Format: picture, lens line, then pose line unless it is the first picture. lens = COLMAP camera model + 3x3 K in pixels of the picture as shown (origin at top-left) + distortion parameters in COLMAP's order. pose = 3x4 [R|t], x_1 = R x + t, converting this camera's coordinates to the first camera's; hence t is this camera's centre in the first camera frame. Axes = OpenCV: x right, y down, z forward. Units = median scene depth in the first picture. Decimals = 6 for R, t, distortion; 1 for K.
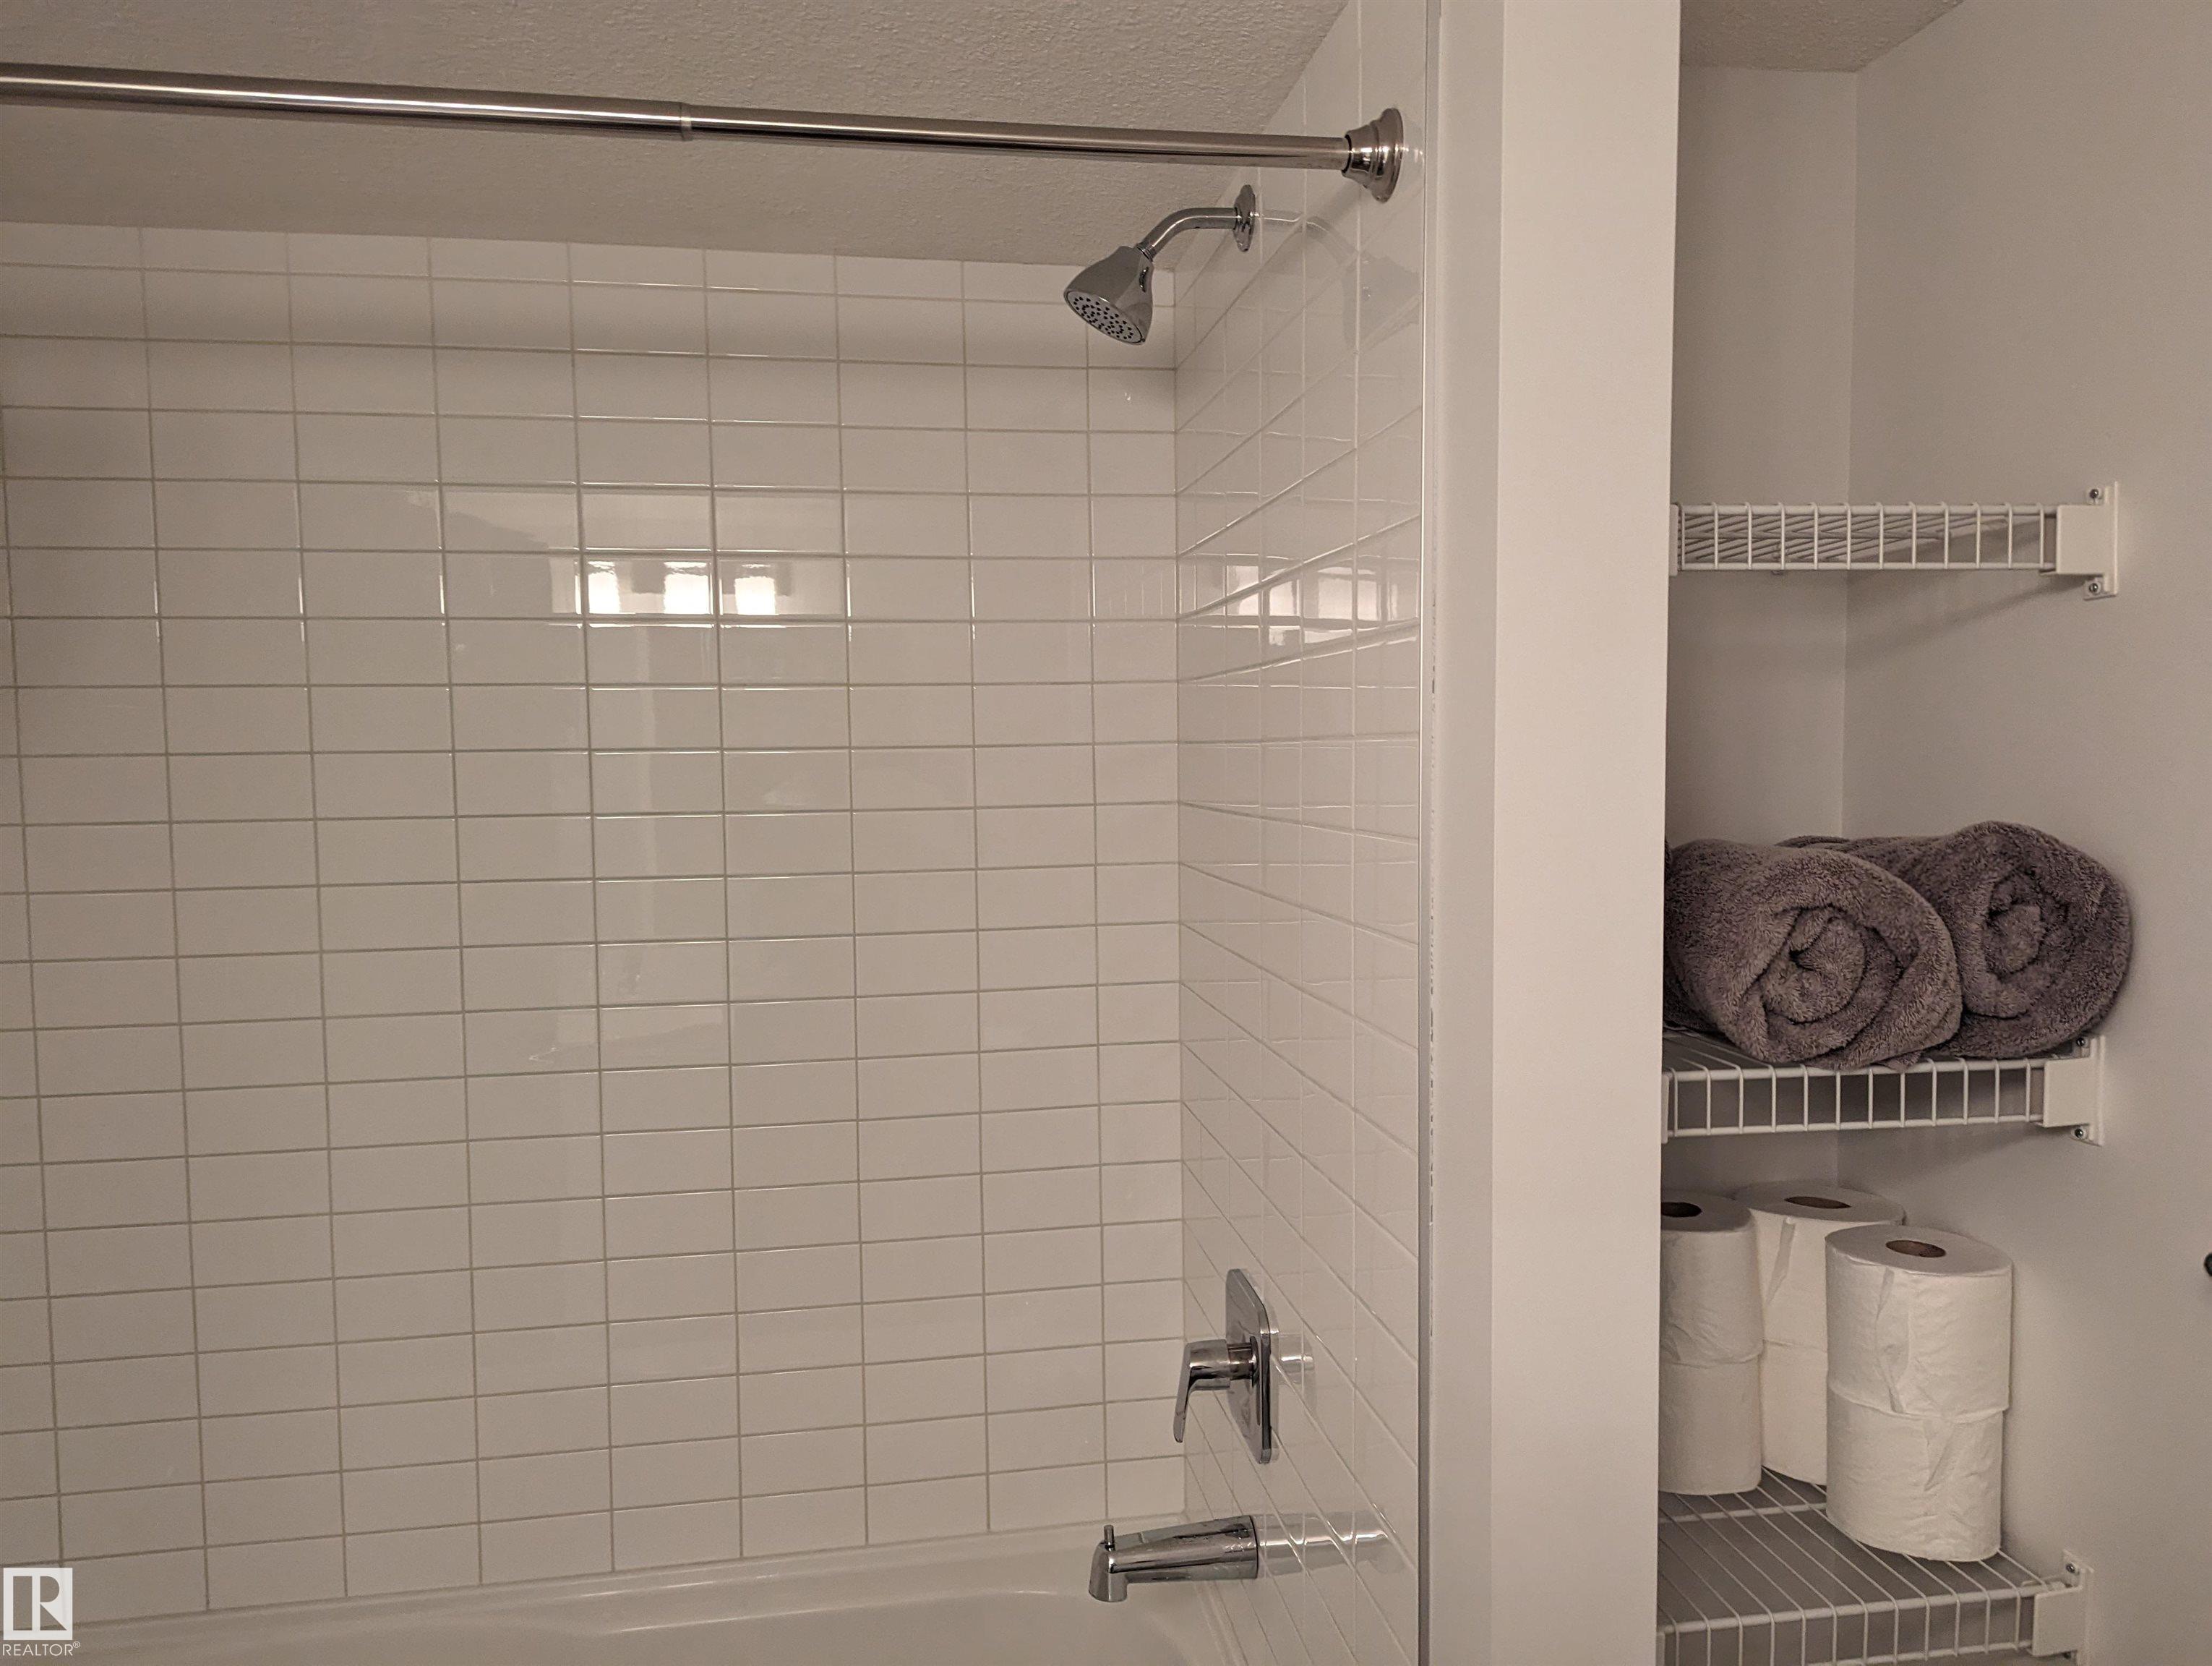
lens RADIAL K [[1517.4, 0, 1148.1], [0, 1517.4, 847.9], [0, 0, 1]] dist [0.054710, -0.047993]
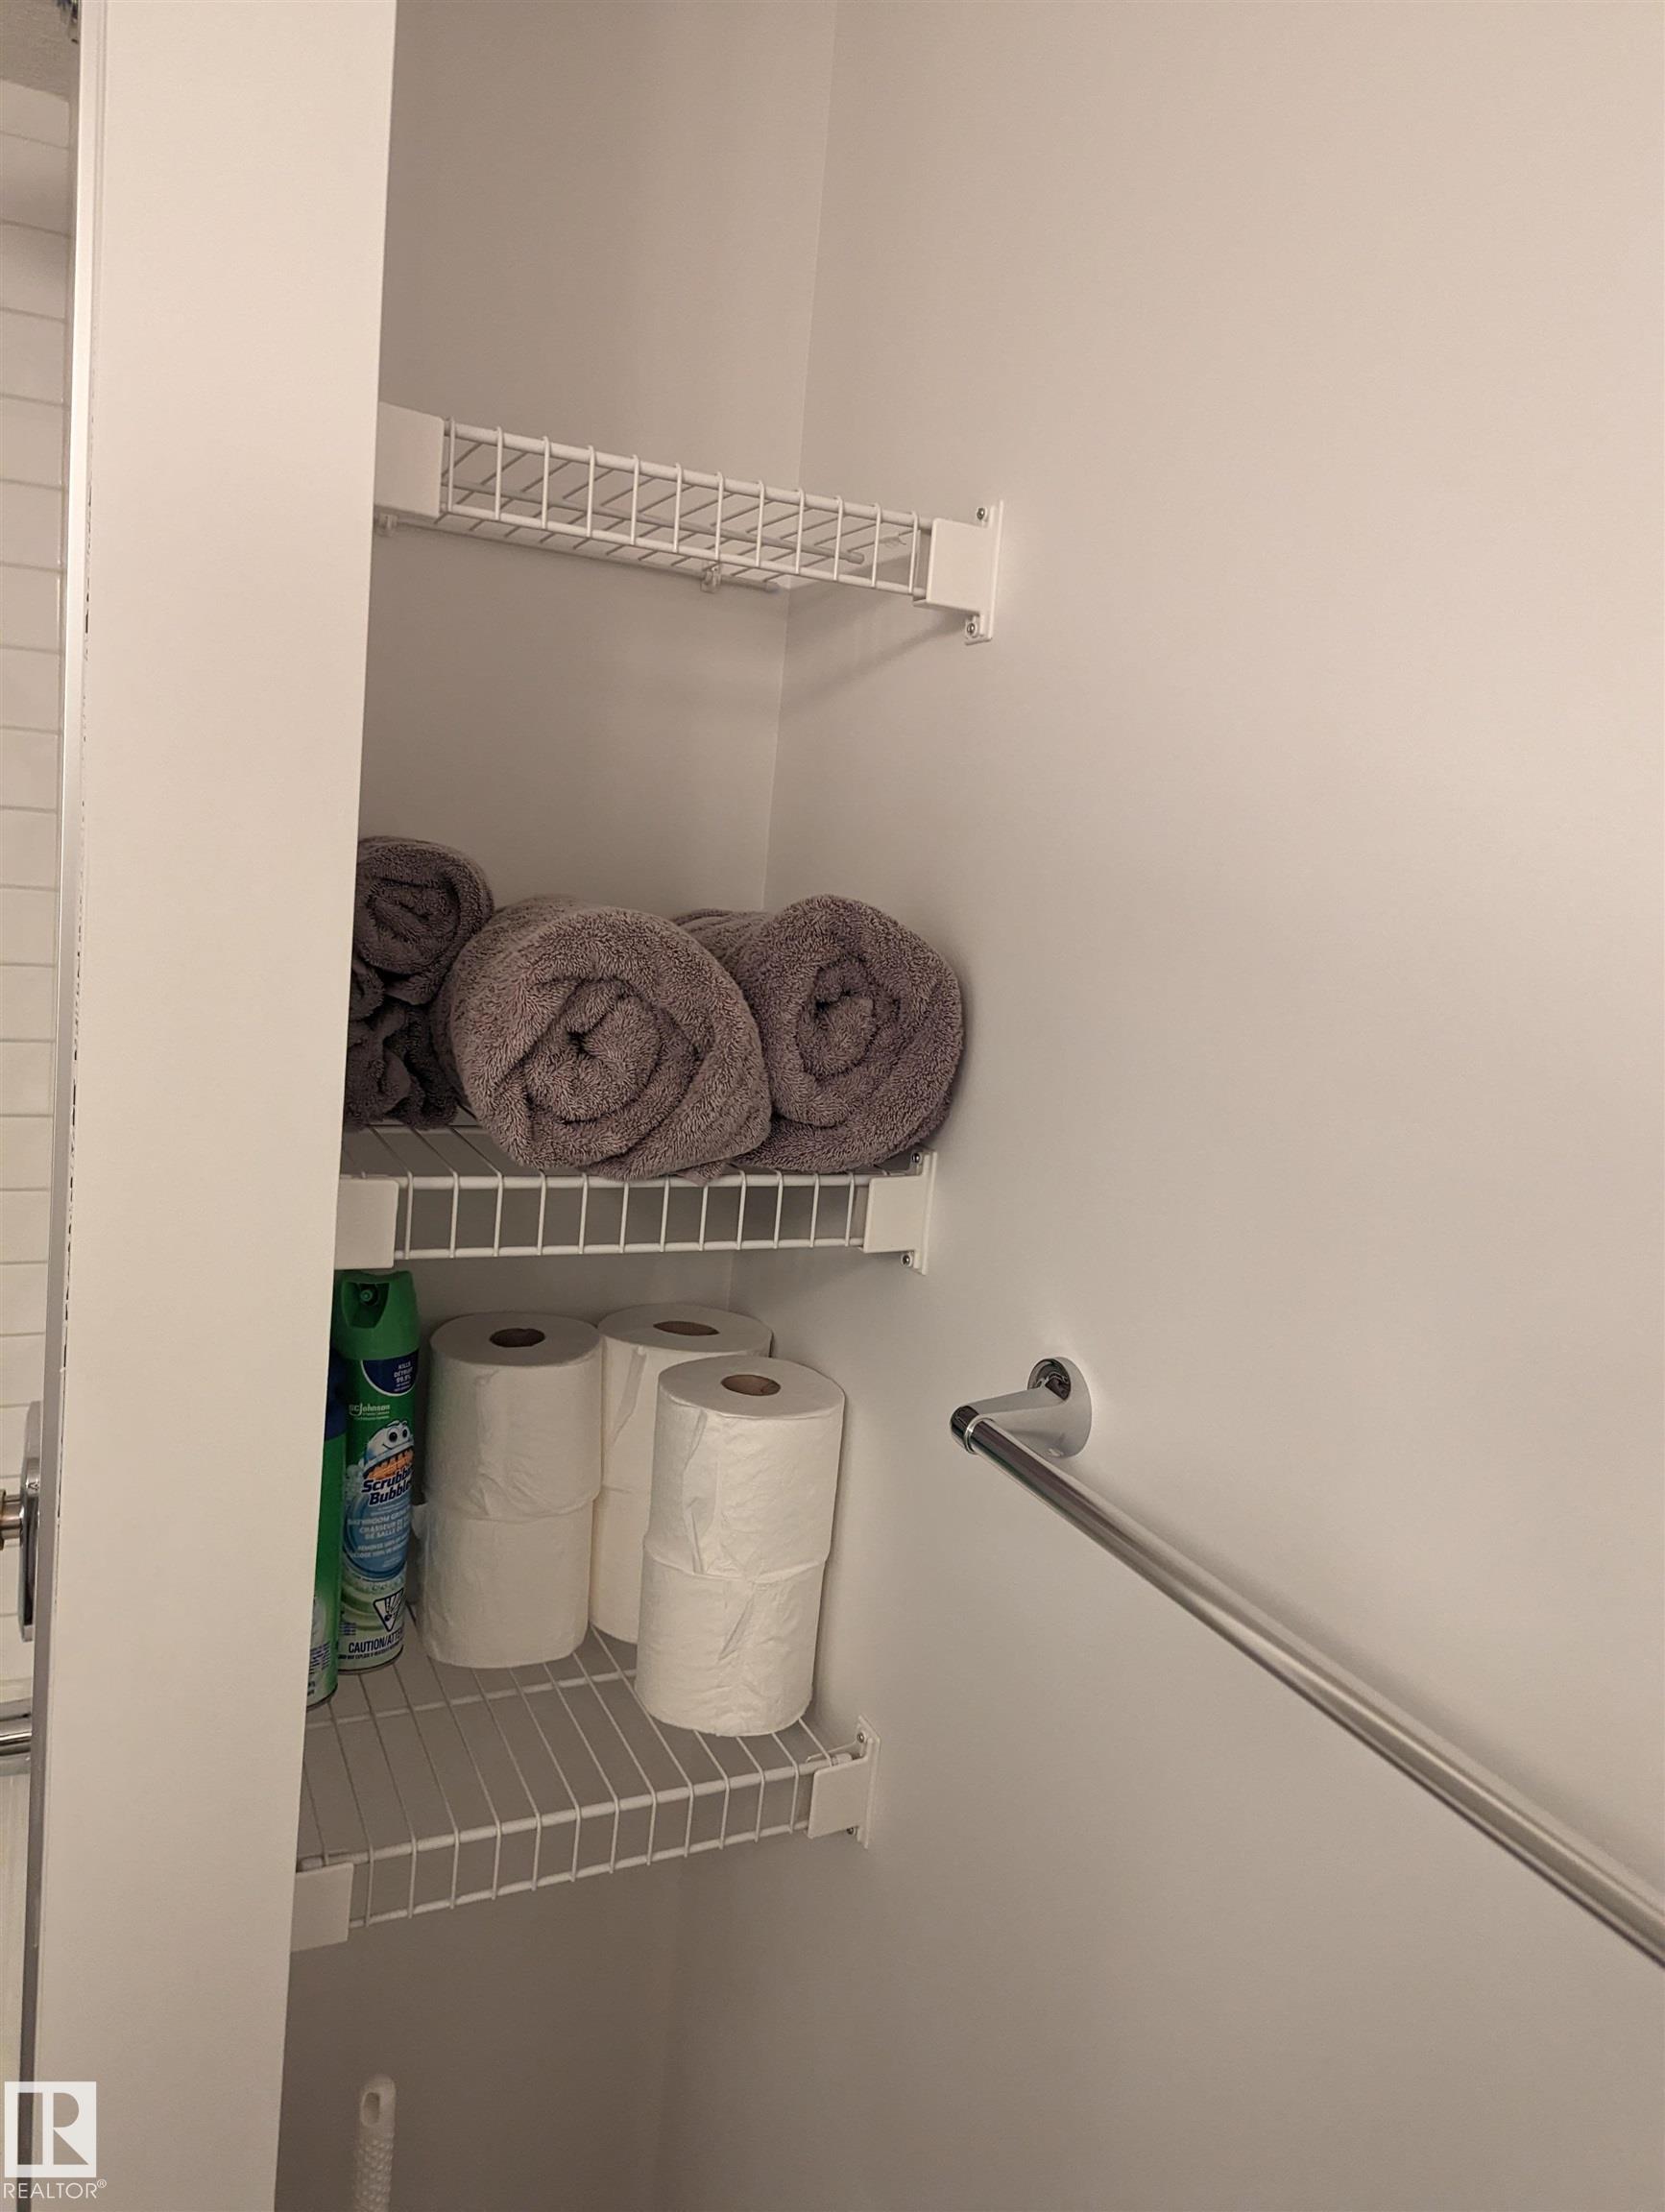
lens RADIAL K [[1554.2, 0, 839.2], [0, 1554.2, 1078.7], [0, 0, 1]] dist [0.080696, -0.068618]
pose [[0.952813, 0.057096, 0.298140, 0.306881], [-0.084439, 0.993241, 0.079642, 0.014525], [-0.291577, -0.101059, 0.951194, 0.179274]]
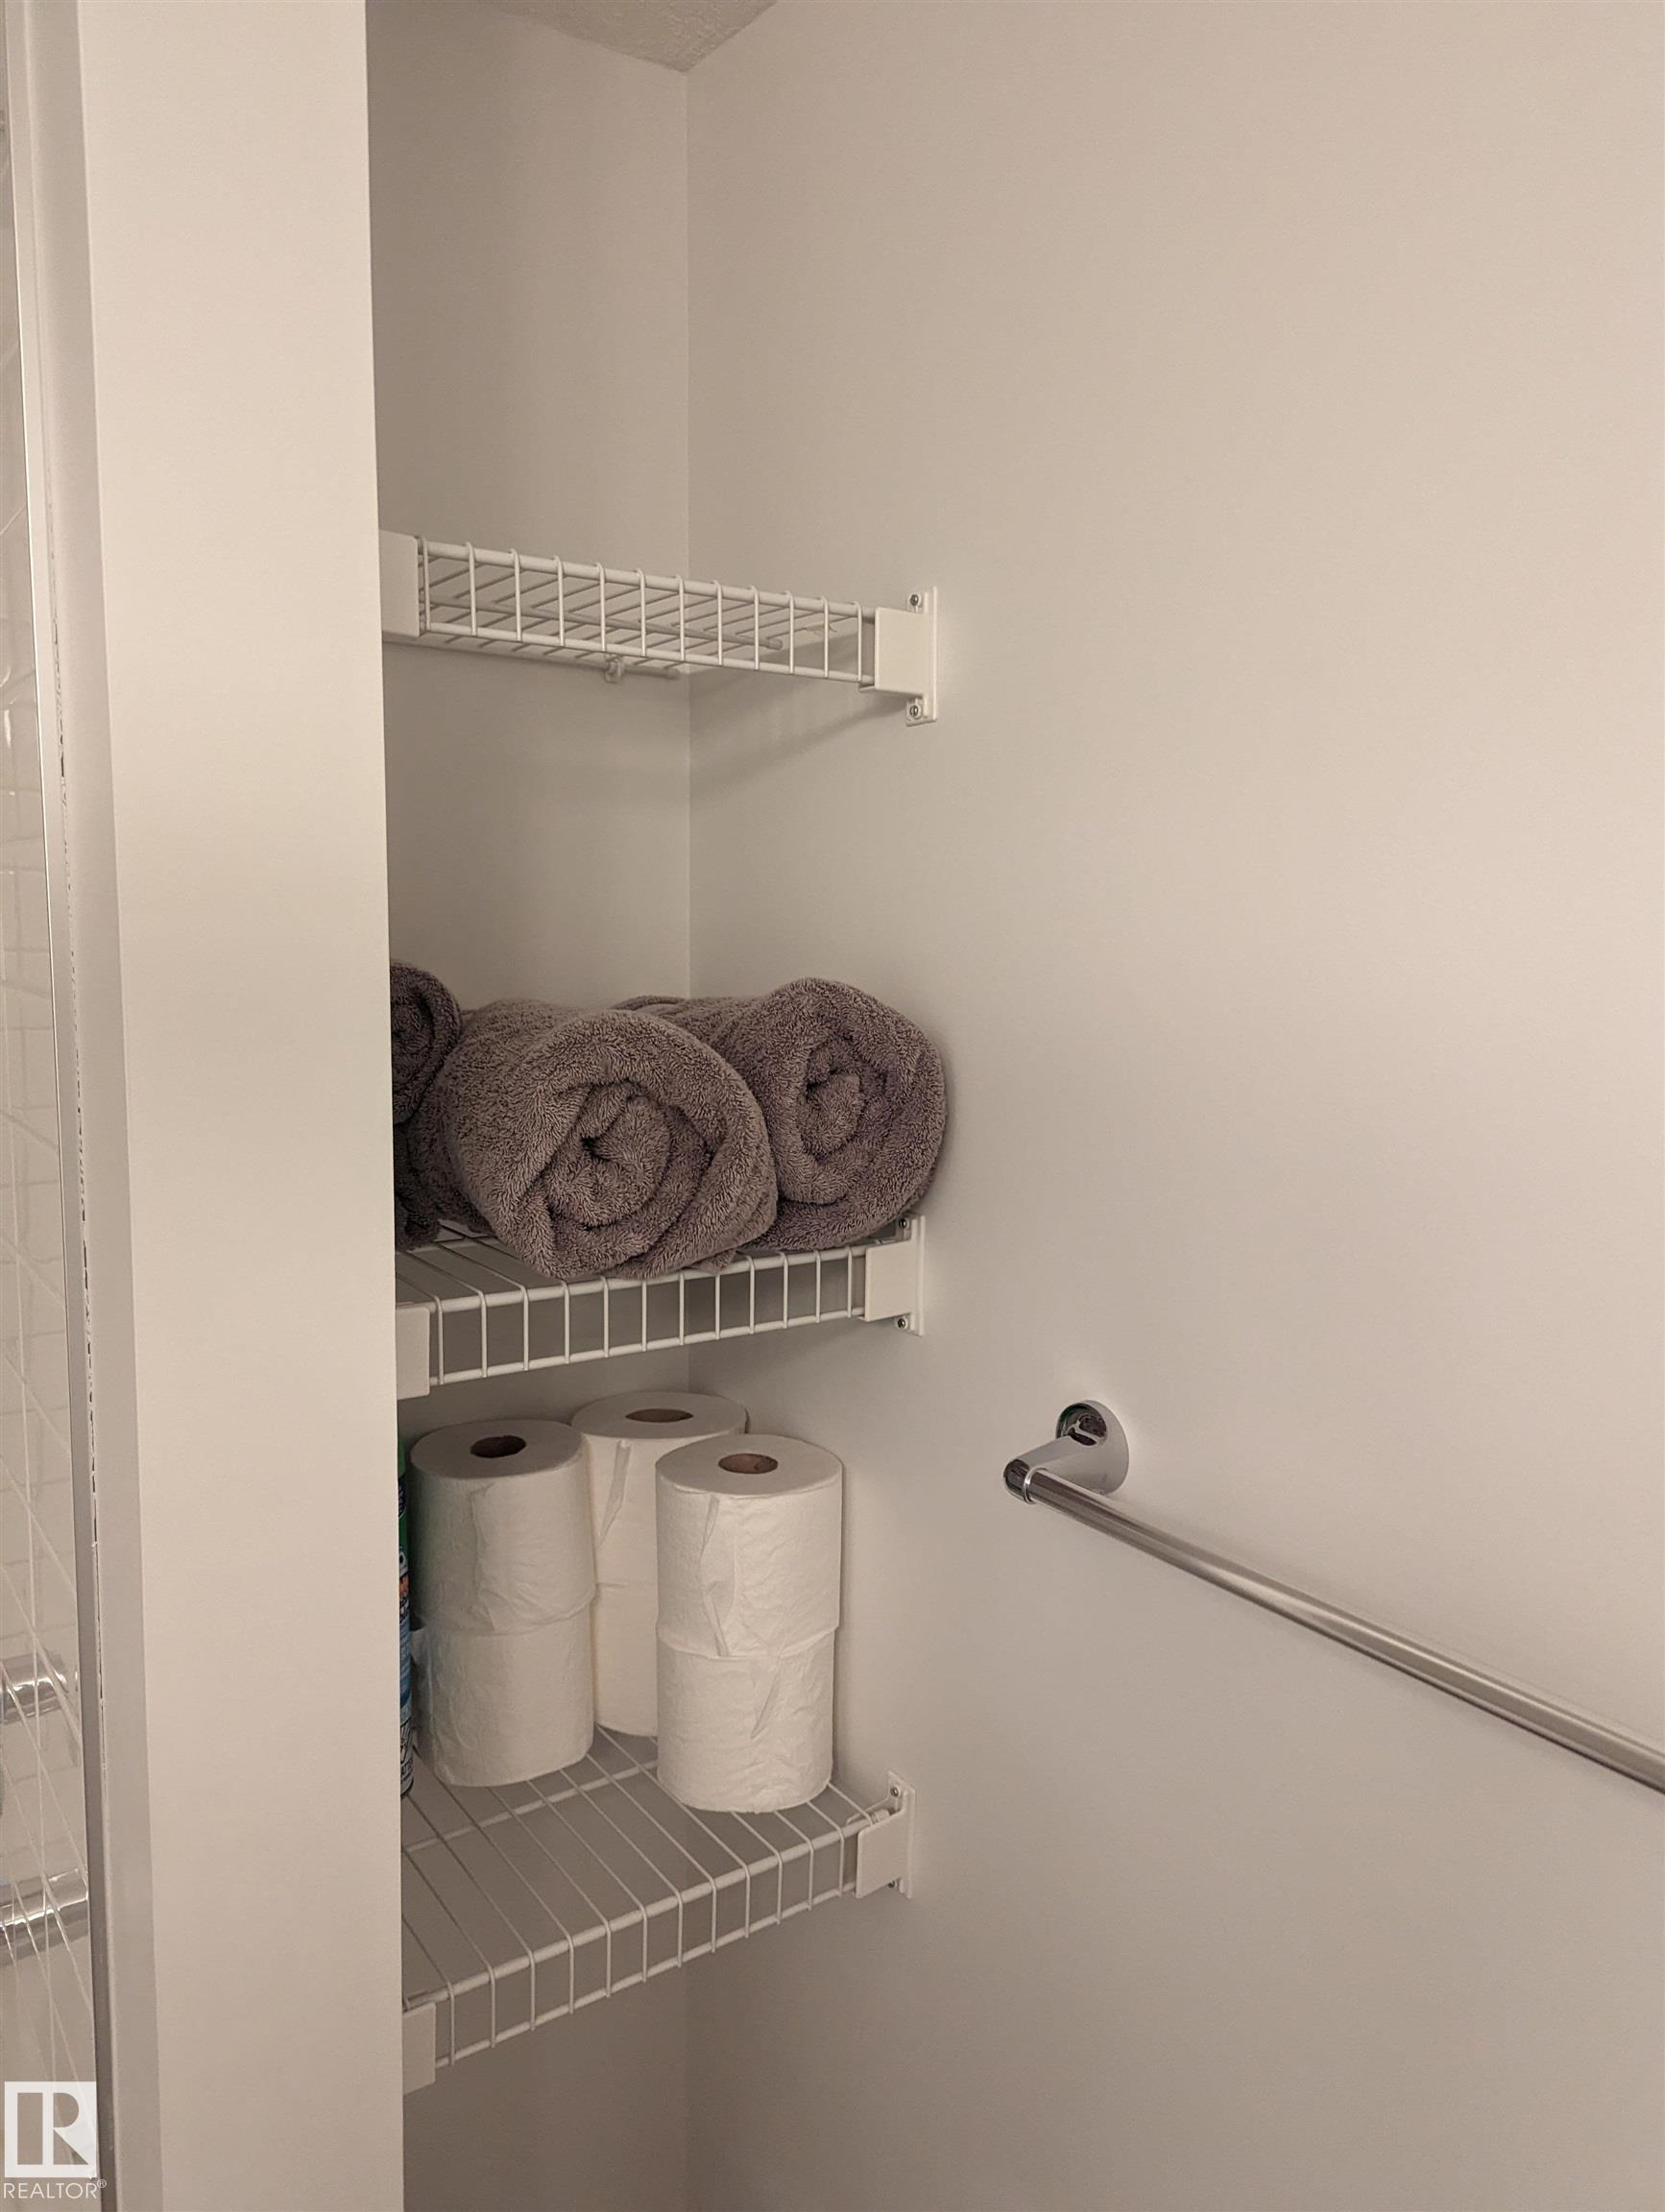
lens RADIAL K [[1539.6, 0, 837.0], [0, 1539.6, 1120.2], [0, 0, 1]] dist [0.080488, -0.085690]
pose [[0.899208, -0.033275, 0.436255, 0.184442], [0.002906, 0.997536, 0.070096, 0.001795], [-0.437512, -0.061763, 0.897089, 0.215668]]
